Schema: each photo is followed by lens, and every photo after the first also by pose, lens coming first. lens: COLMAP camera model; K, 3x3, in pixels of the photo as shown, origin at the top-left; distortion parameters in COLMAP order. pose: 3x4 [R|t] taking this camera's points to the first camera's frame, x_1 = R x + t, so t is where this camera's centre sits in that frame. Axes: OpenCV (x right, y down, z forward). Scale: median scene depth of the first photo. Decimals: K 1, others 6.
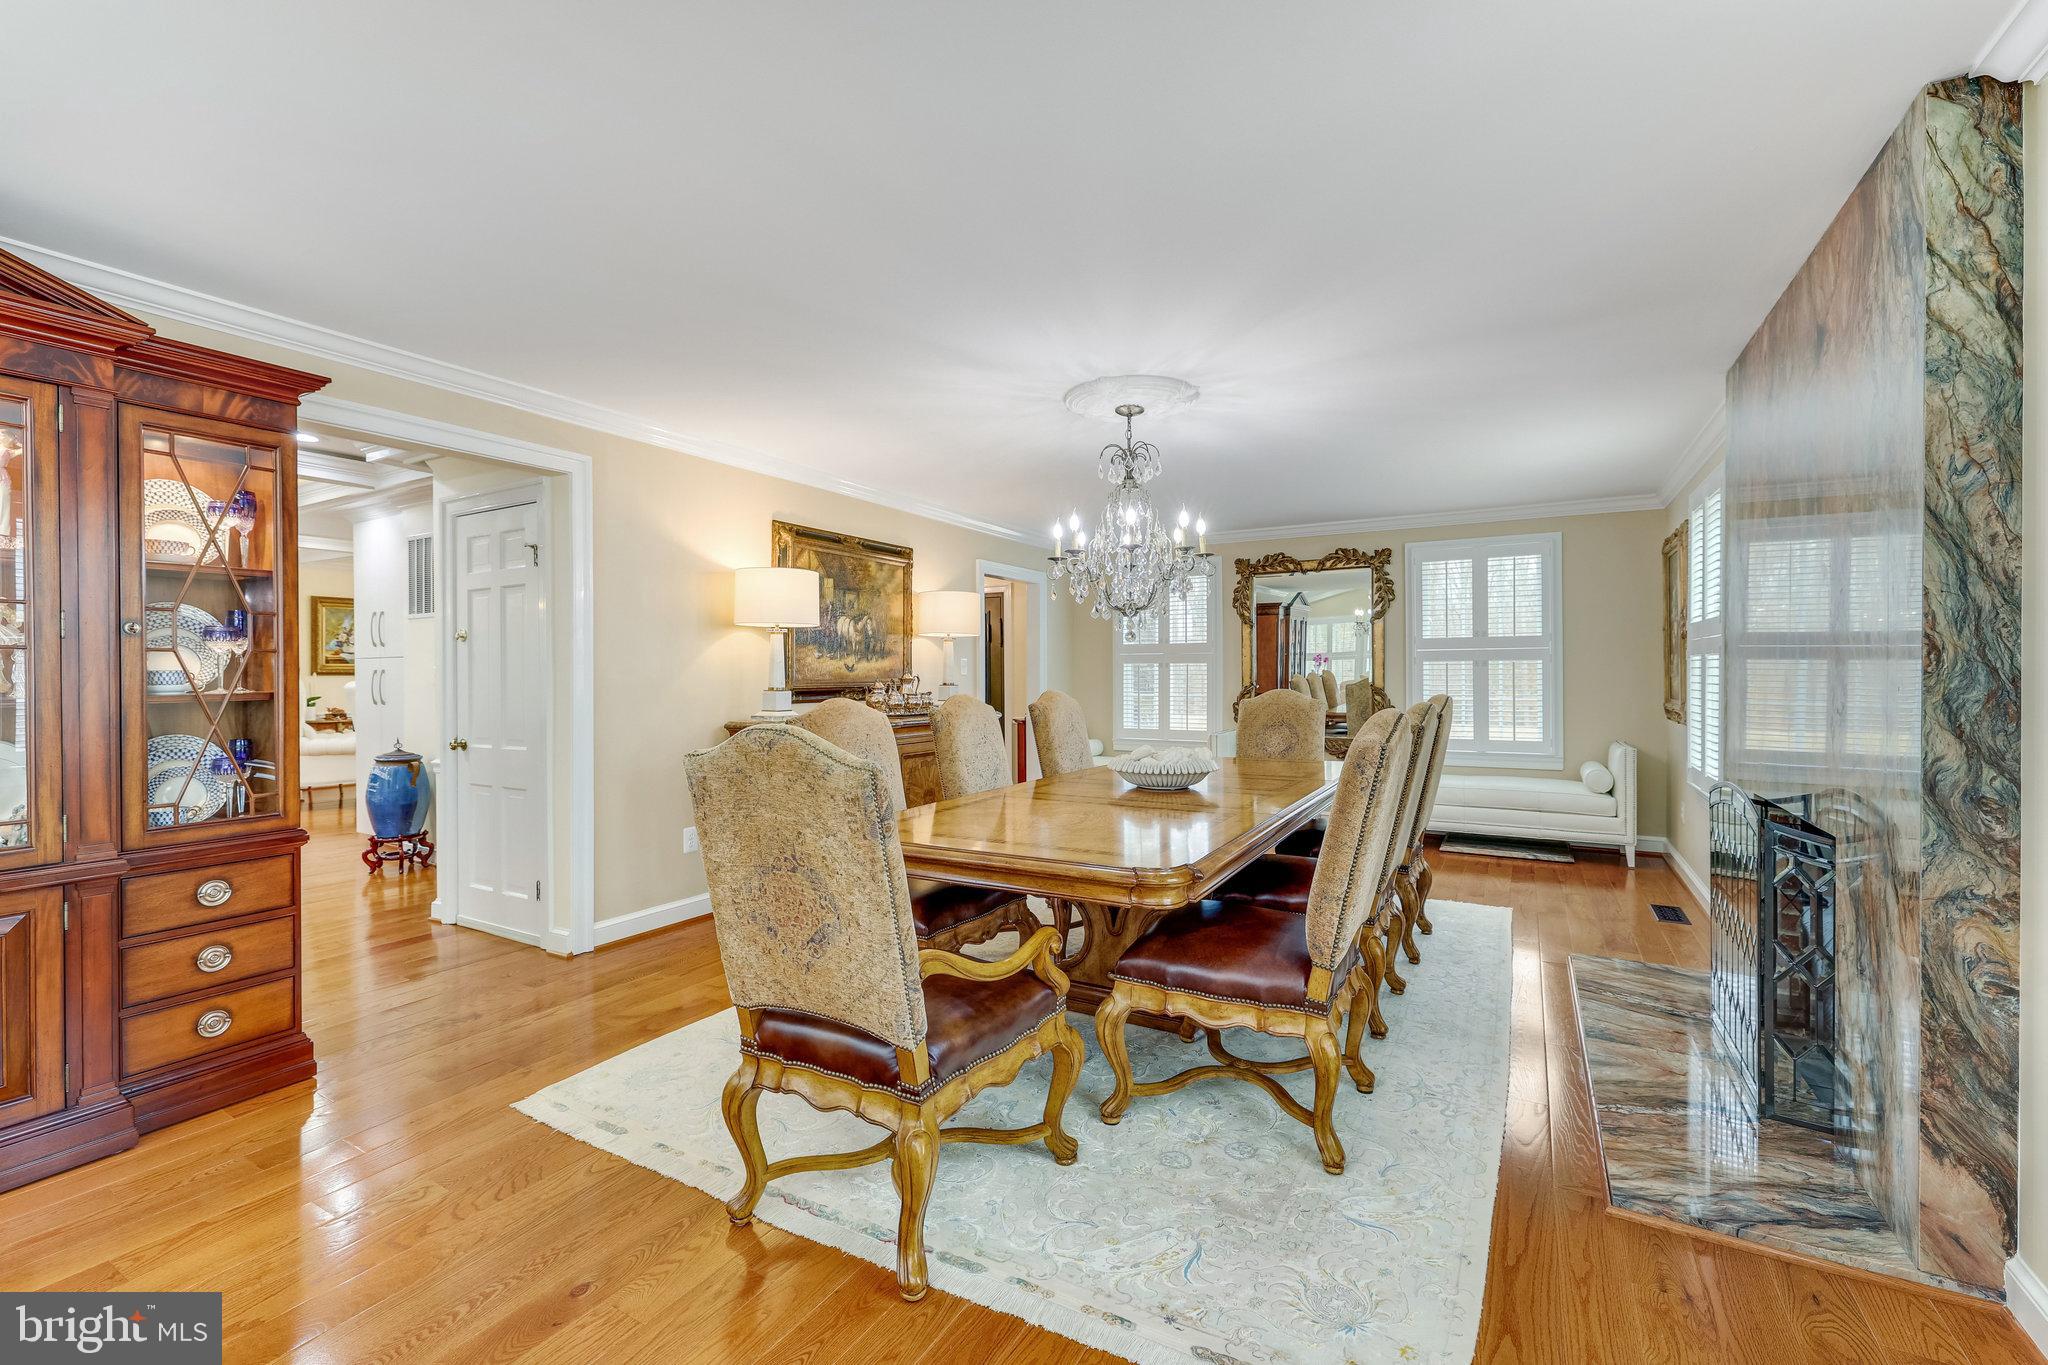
lens RADIAL K [[875.6, 0, 1011.5], [0, 875.6, 682.3], [0, 0, 1]] dist [-0.001296, 0.000232]
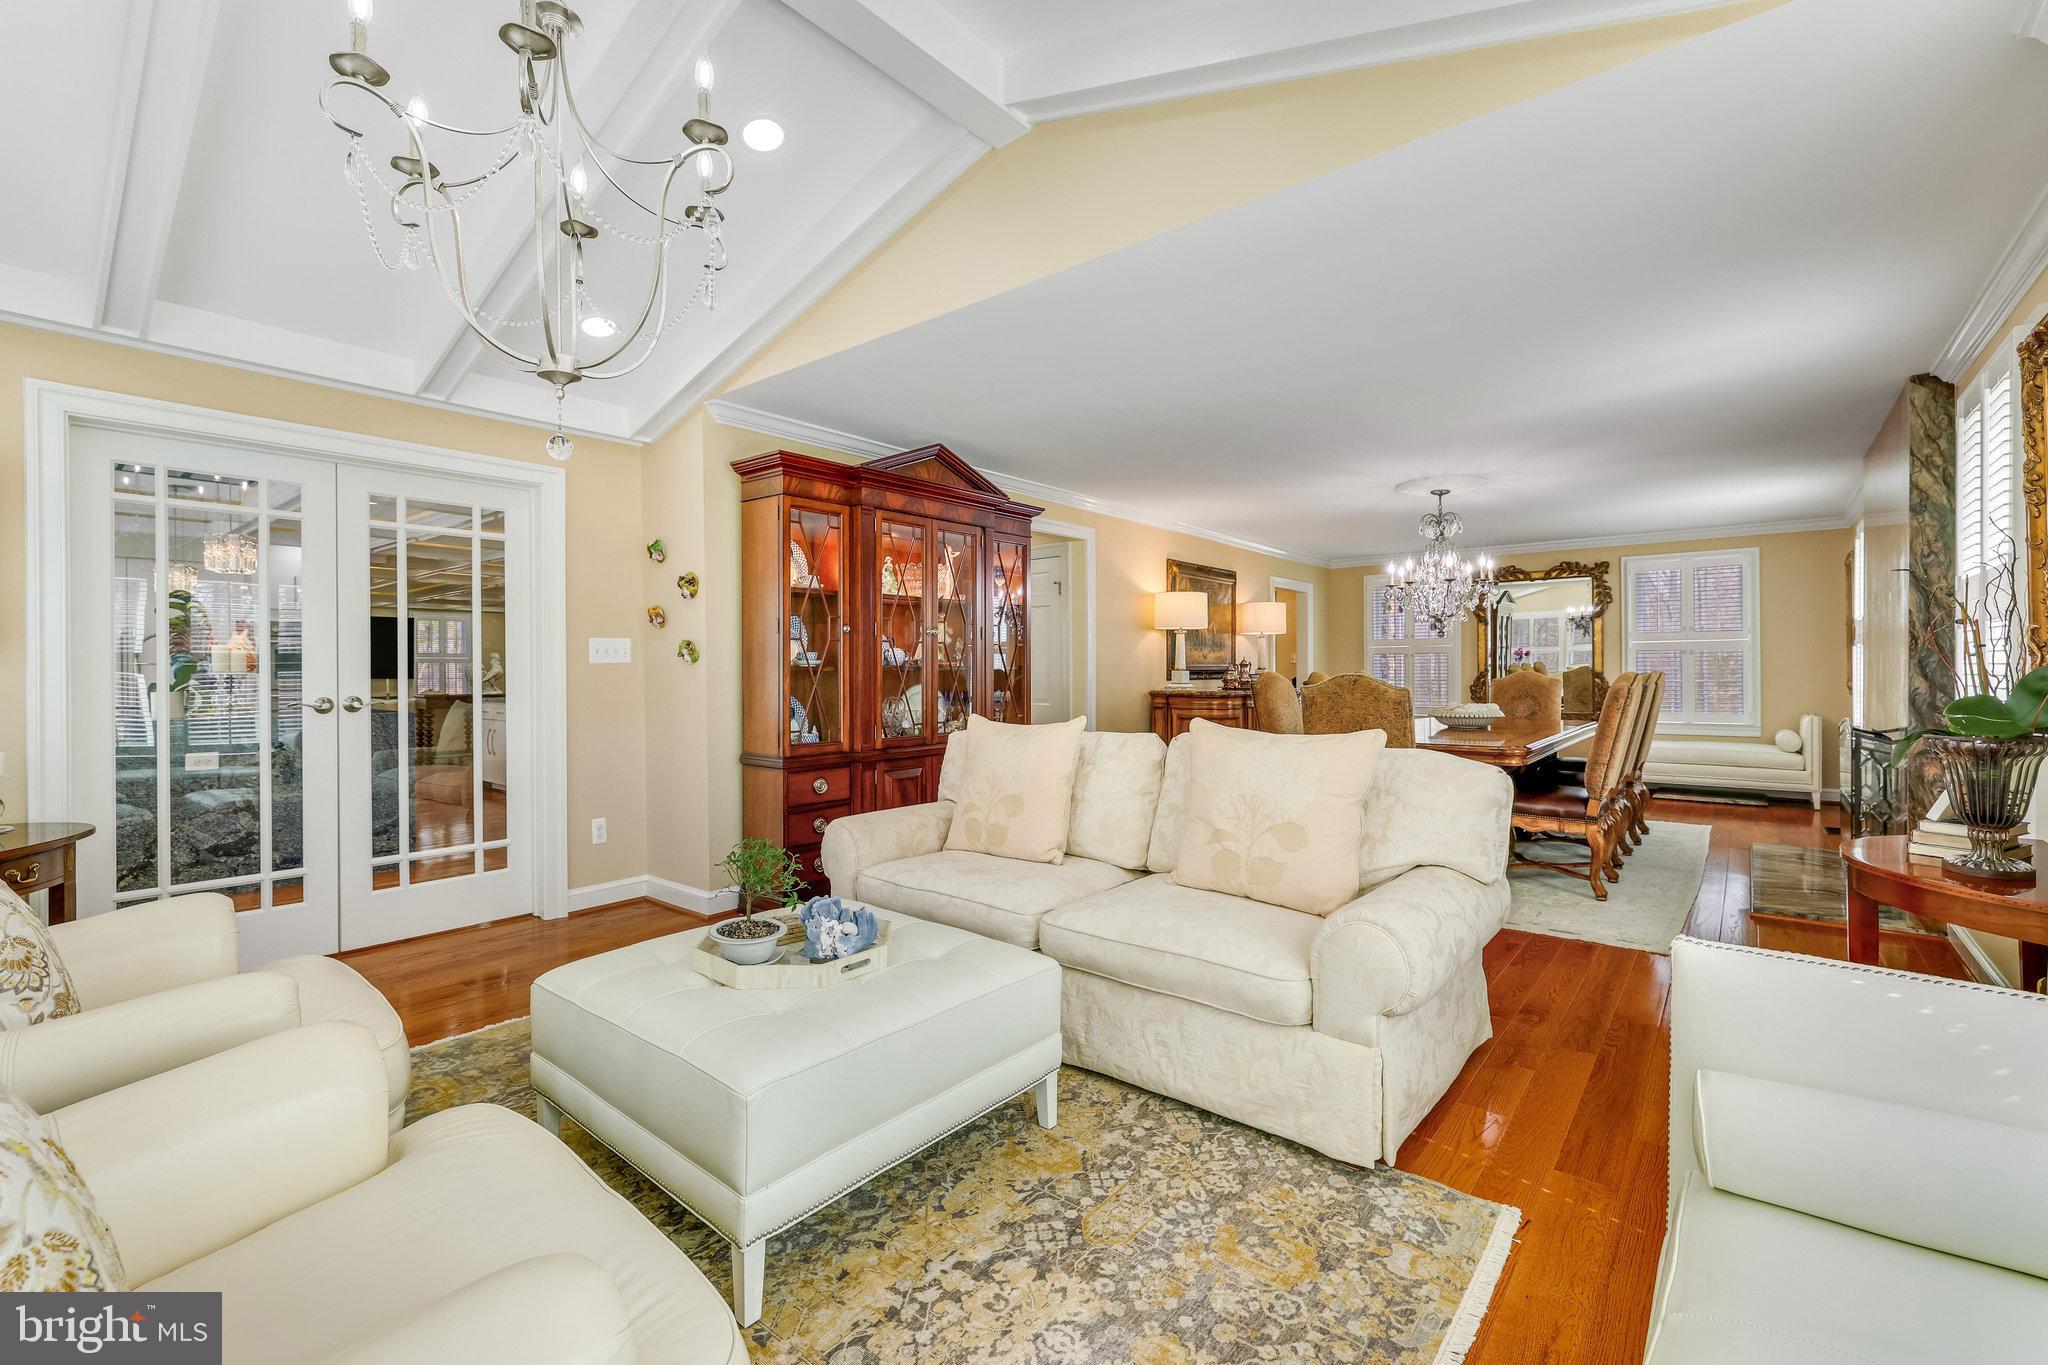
lens RADIAL K [[875.6, 0, 1022.4], [0, 875.6, 678.7], [0, 0, 1]] dist [-0.001296, 0.000232]
pose [[0.986836, -0.000376, -0.161726, -0.353391], [0.000316, 1.000000, -0.000396, 0.028643], [0.161726, 0.000339, 0.986836, -0.683660]]
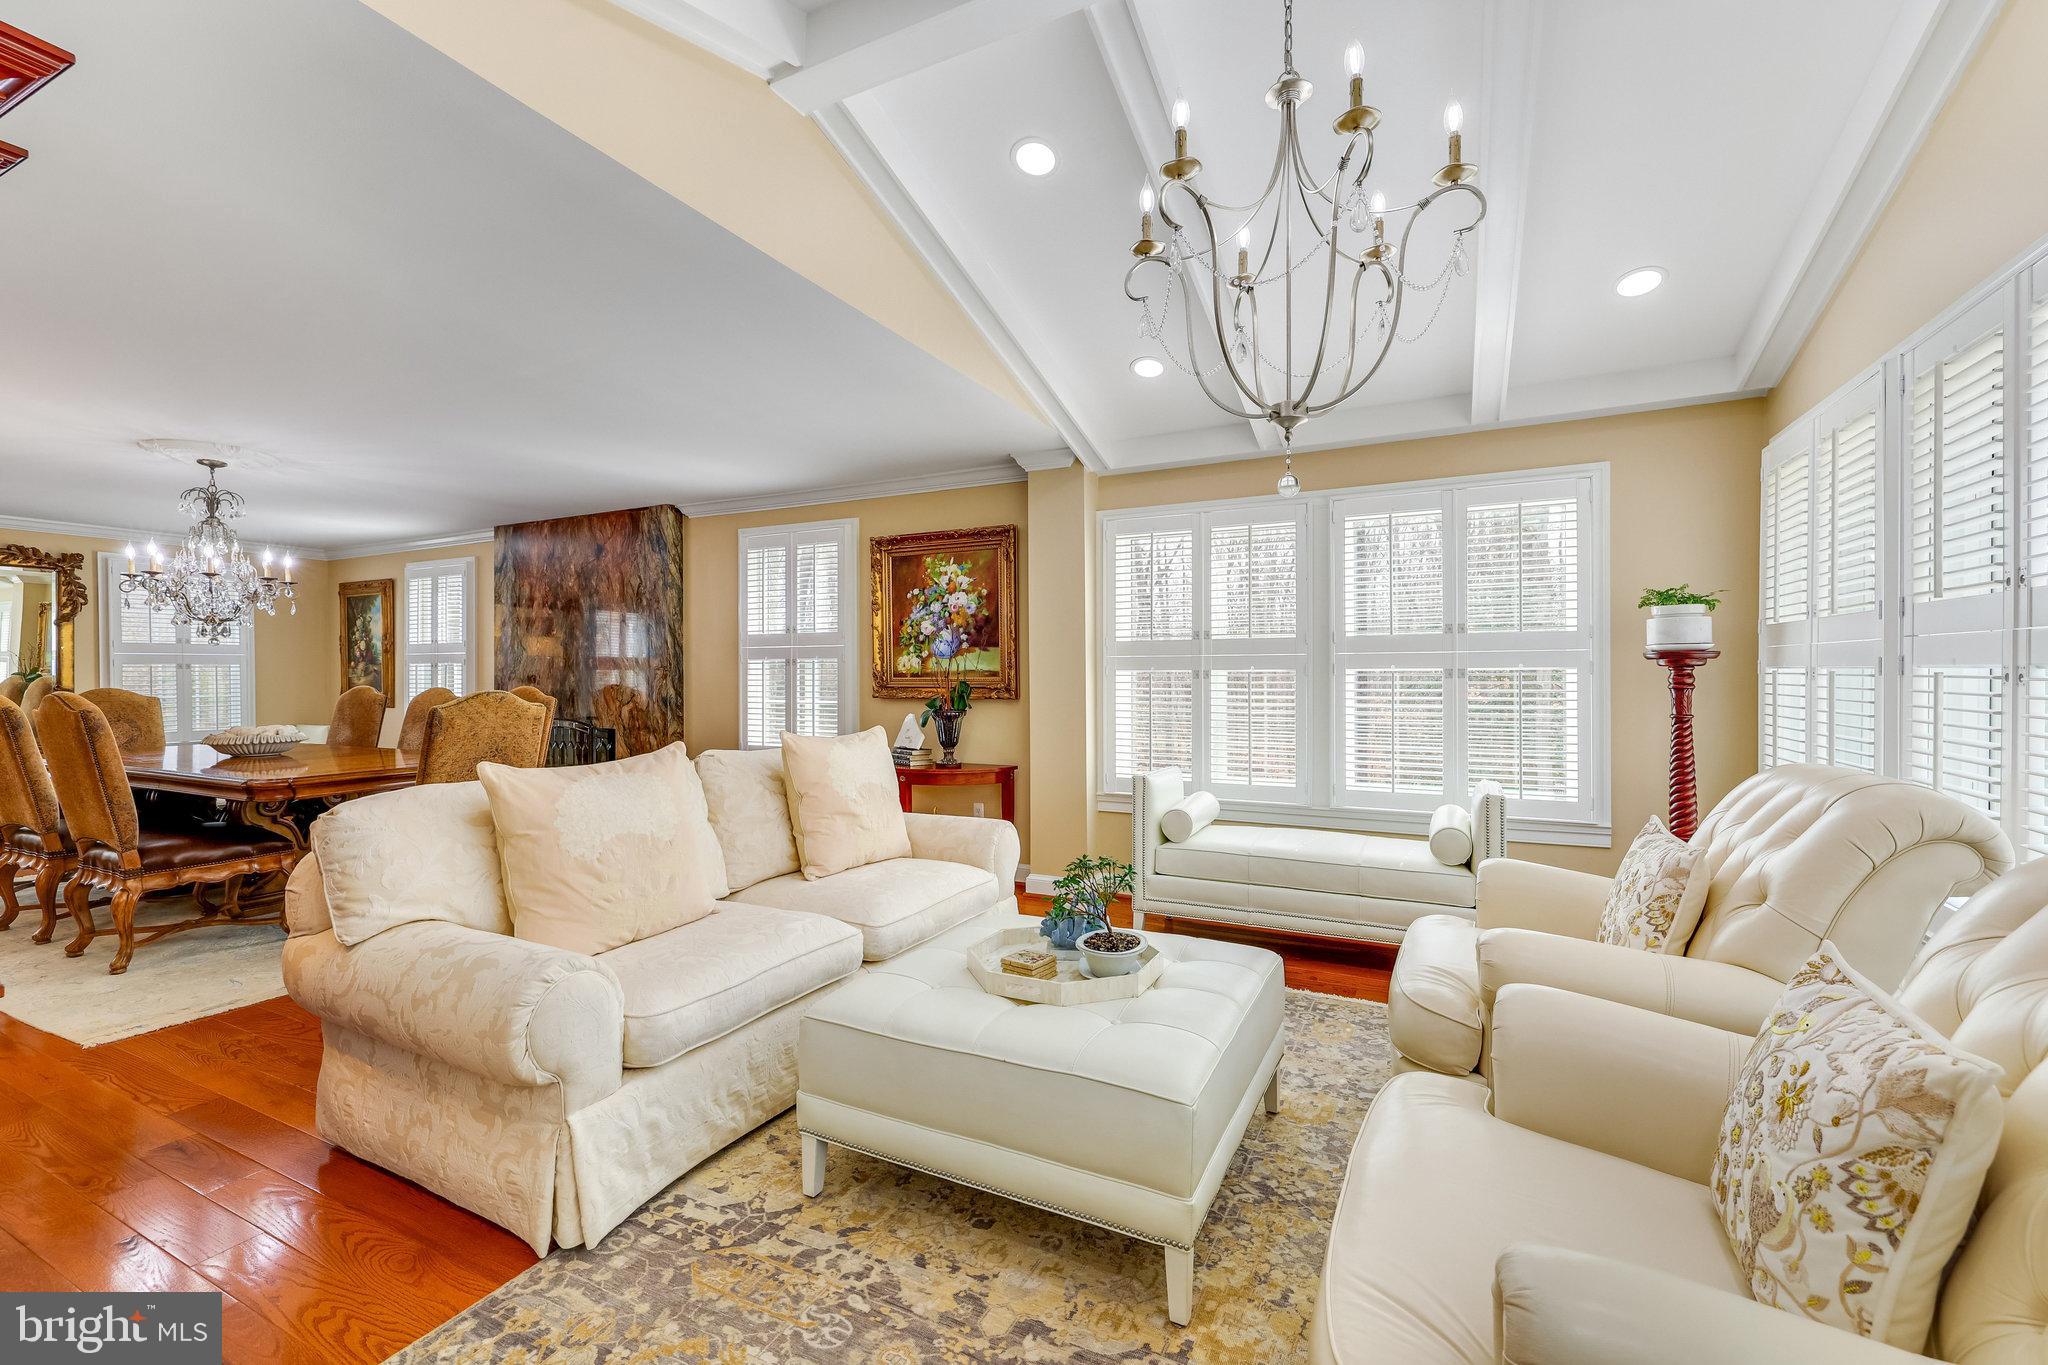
lens RADIAL K [[875.6, 0, 1014.4], [0, 875.6, 681.8], [0, 0, 1]] dist [-0.001296, 0.000232]
pose [[-0.043436, -0.006702, 0.999034, -1.181380], [0.014315, 0.999871, 0.007330, 0.012640], [-0.998954, 0.014619, -0.043335, -0.109445]]
